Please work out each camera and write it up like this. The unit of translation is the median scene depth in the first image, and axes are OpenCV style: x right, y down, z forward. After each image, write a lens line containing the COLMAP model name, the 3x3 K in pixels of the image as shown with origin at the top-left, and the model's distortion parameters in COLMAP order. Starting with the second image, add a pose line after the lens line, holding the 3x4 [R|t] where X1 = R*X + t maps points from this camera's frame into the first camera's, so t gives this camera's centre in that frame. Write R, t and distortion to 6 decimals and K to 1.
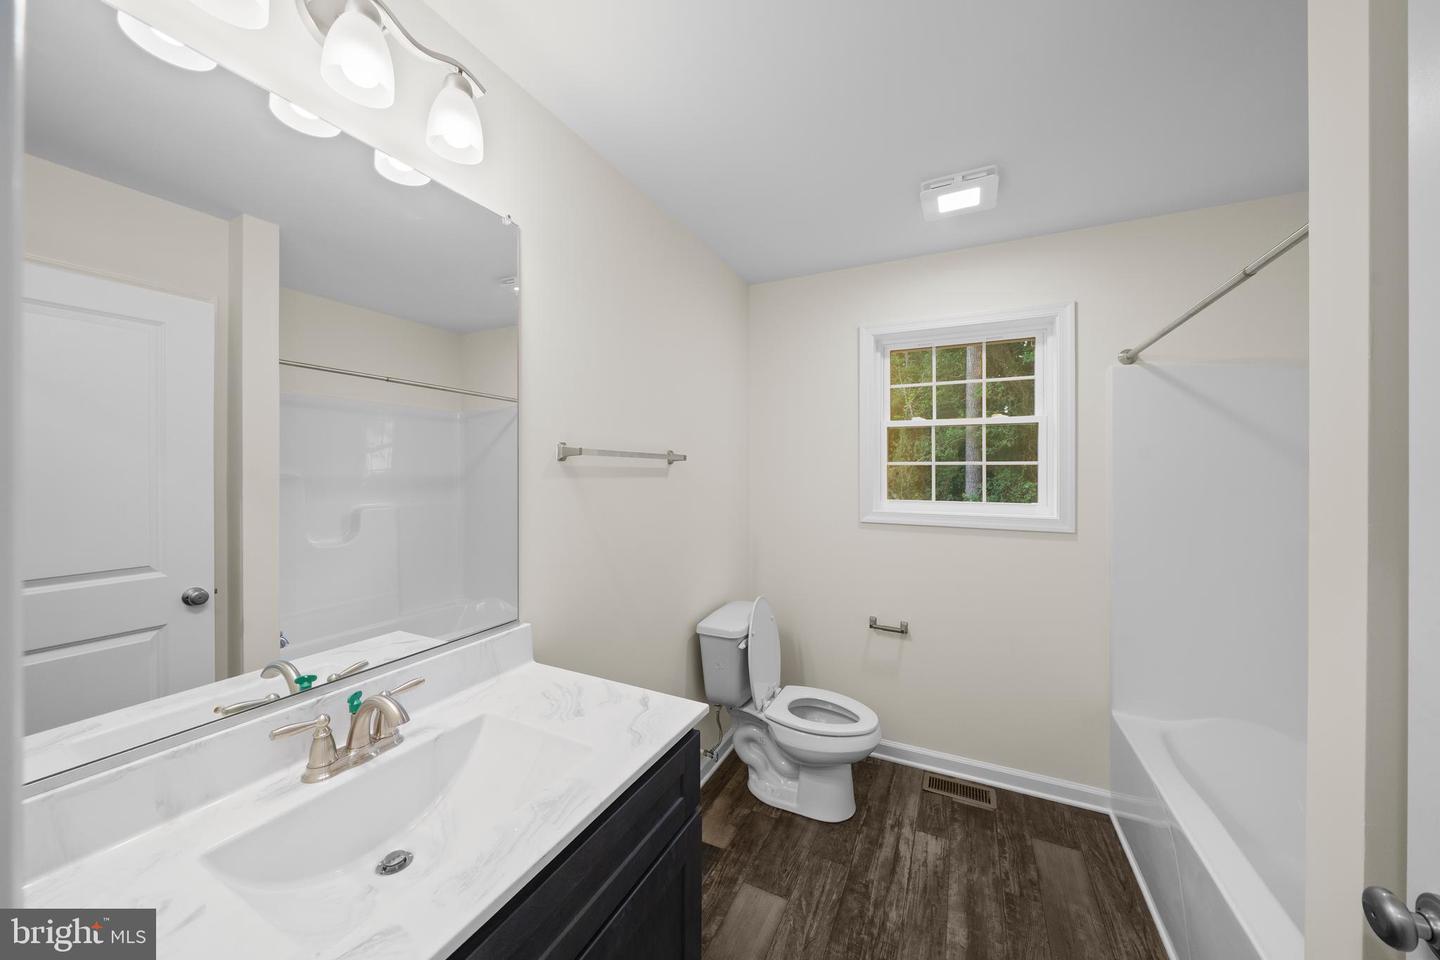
lens RADIAL K [[497.9, 0, 721.3], [0, 497.9, 482.4], [0, 0, 1]] dist [-0.001232, -0.000205]
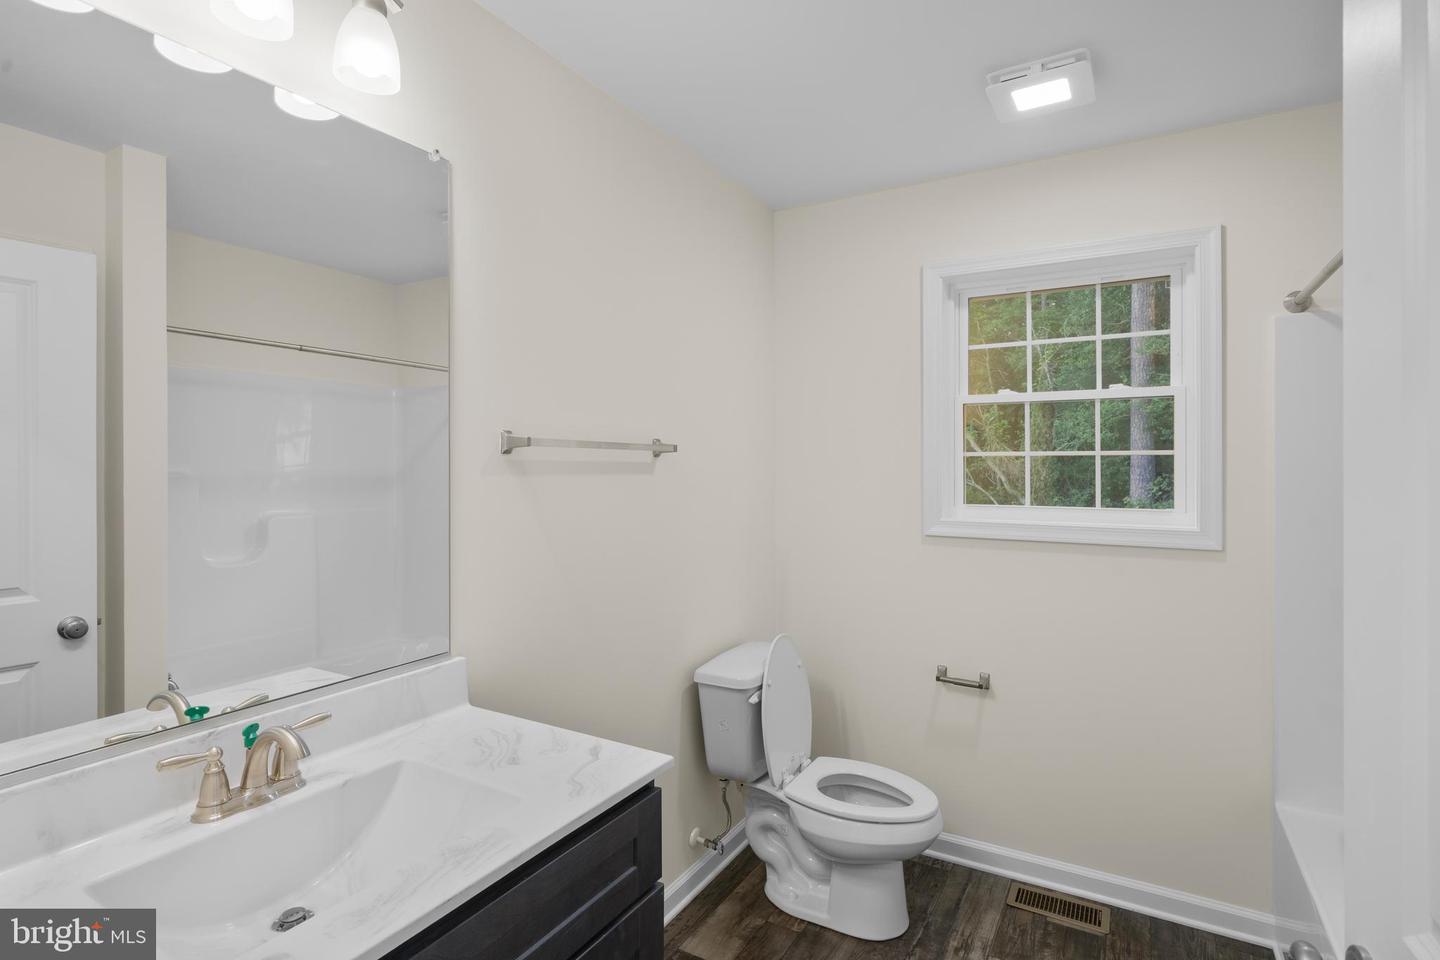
lens RADIAL K [[716.7, 0, 720.0], [0, 716.7, 480.0], [0, 0, 1]] dist [0.003139, 0.002153]
pose [[0.997497, -0.002930, -0.070644, 0.068608], [0.002734, 0.999992, -0.002869, 0.001879], [0.070652, 0.002669, 0.997497, -0.077652]]
